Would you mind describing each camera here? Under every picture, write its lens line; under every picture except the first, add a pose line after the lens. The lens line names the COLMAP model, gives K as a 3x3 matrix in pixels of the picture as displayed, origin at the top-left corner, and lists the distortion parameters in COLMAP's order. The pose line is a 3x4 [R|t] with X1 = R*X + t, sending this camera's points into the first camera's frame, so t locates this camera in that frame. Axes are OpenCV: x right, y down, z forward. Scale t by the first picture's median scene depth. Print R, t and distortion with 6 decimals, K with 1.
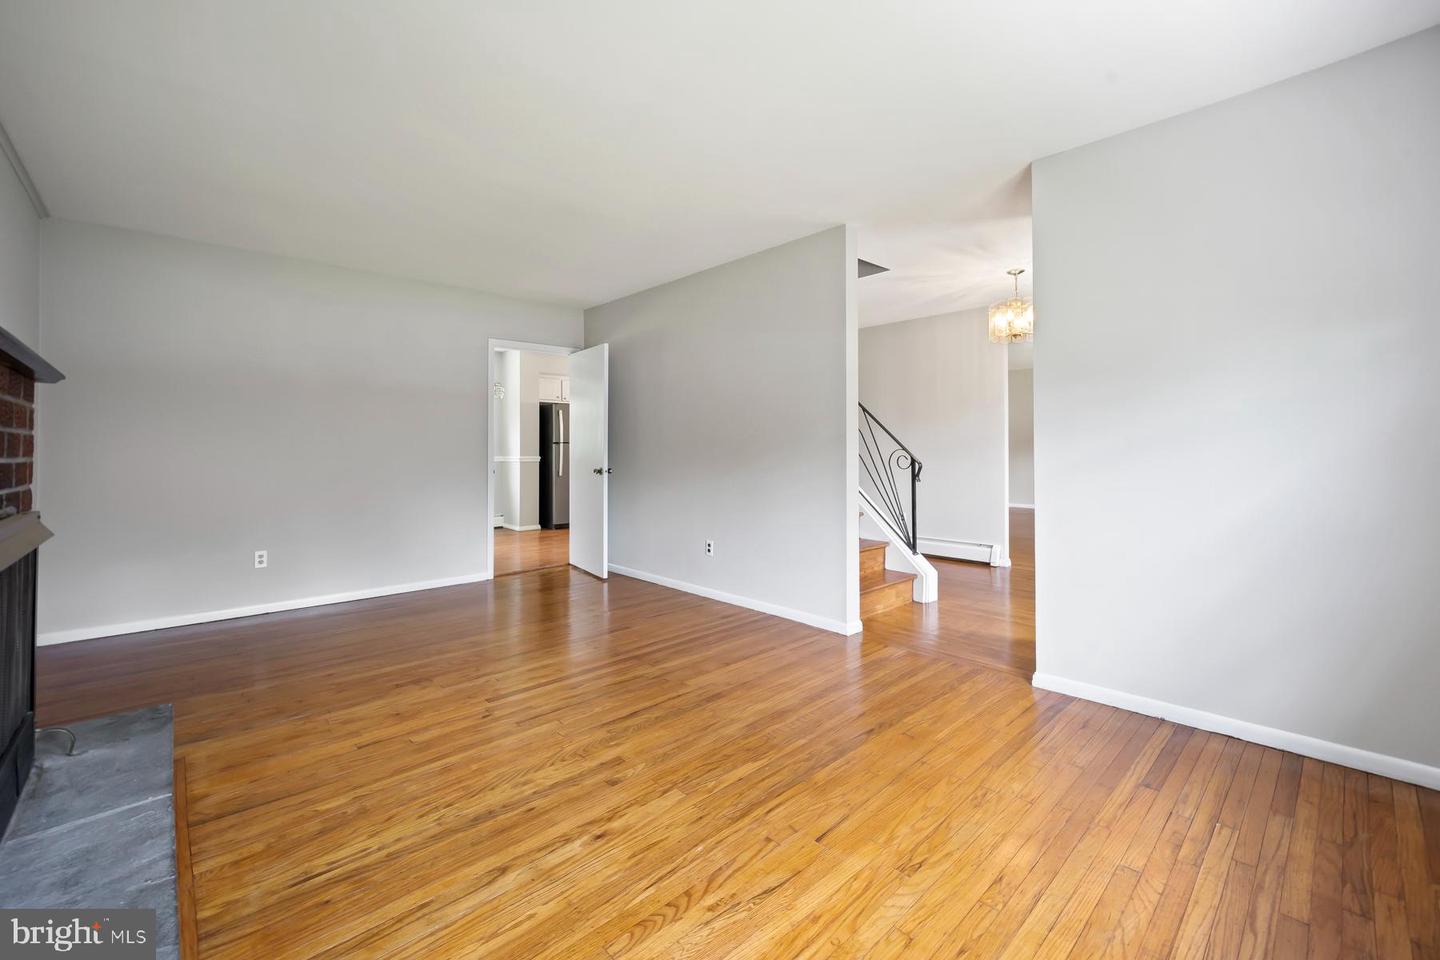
lens RADIAL K [[588.2, 0, 733.7], [0, 588.2, 443.4], [0, 0, 1]] dist [-0.002100, -0.000740]
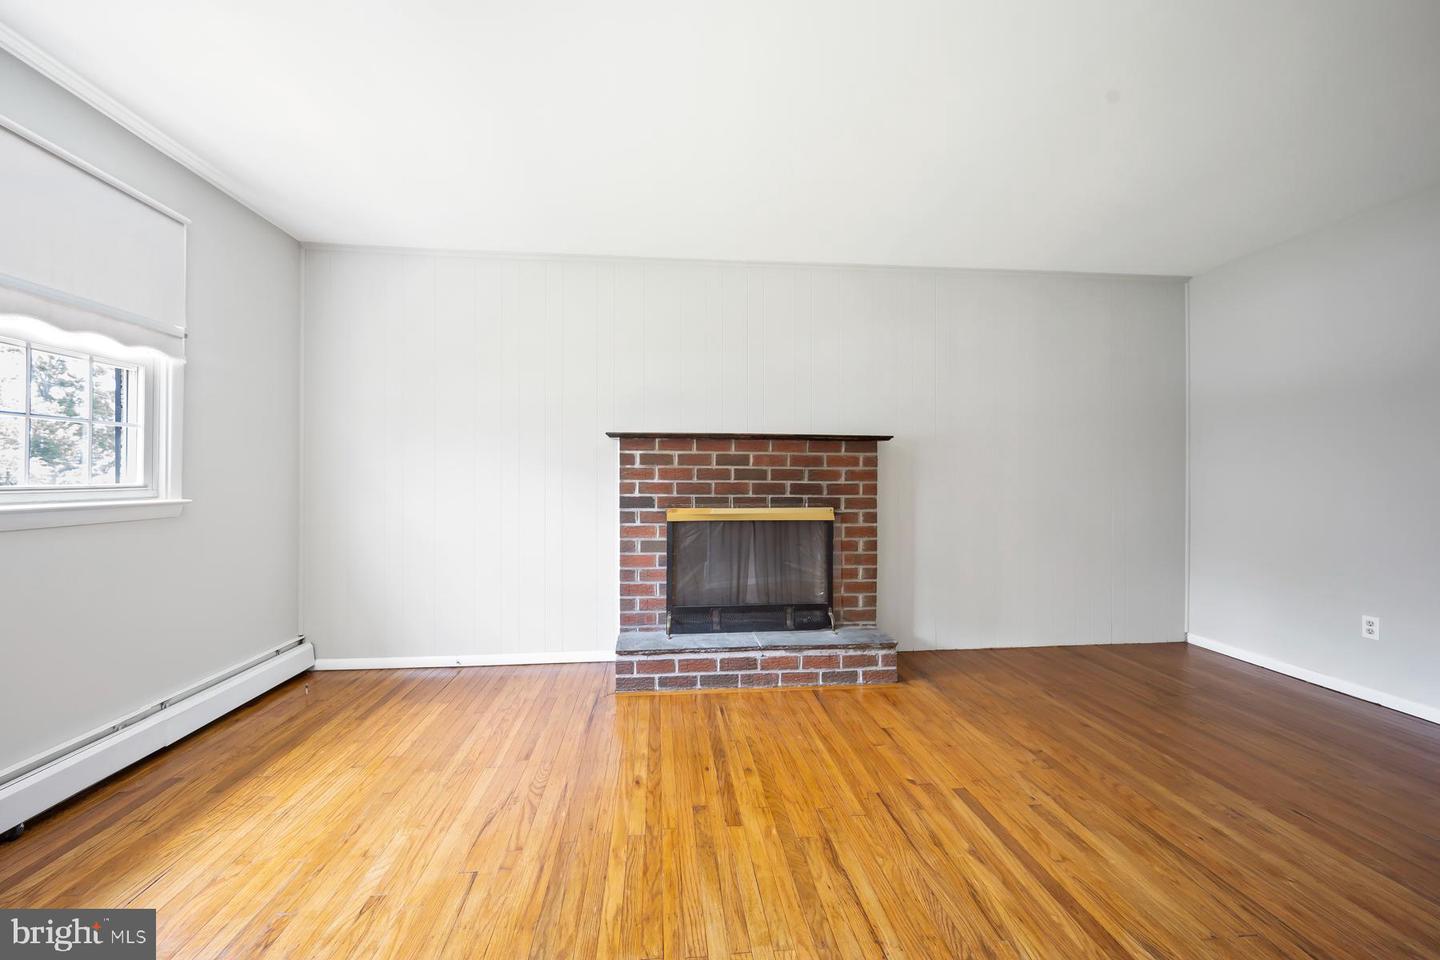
lens RADIAL K [[588.2, 0, 724.0], [0, 588.2, 476.5], [0, 0, 1]] dist [-0.002100, -0.000740]
pose [[-0.615391, 0.006140, -0.788198, 0.545532], [0.008407, 0.999964, 0.001226, -0.001811], [0.788177, -0.005872, -0.615421, 1.596646]]
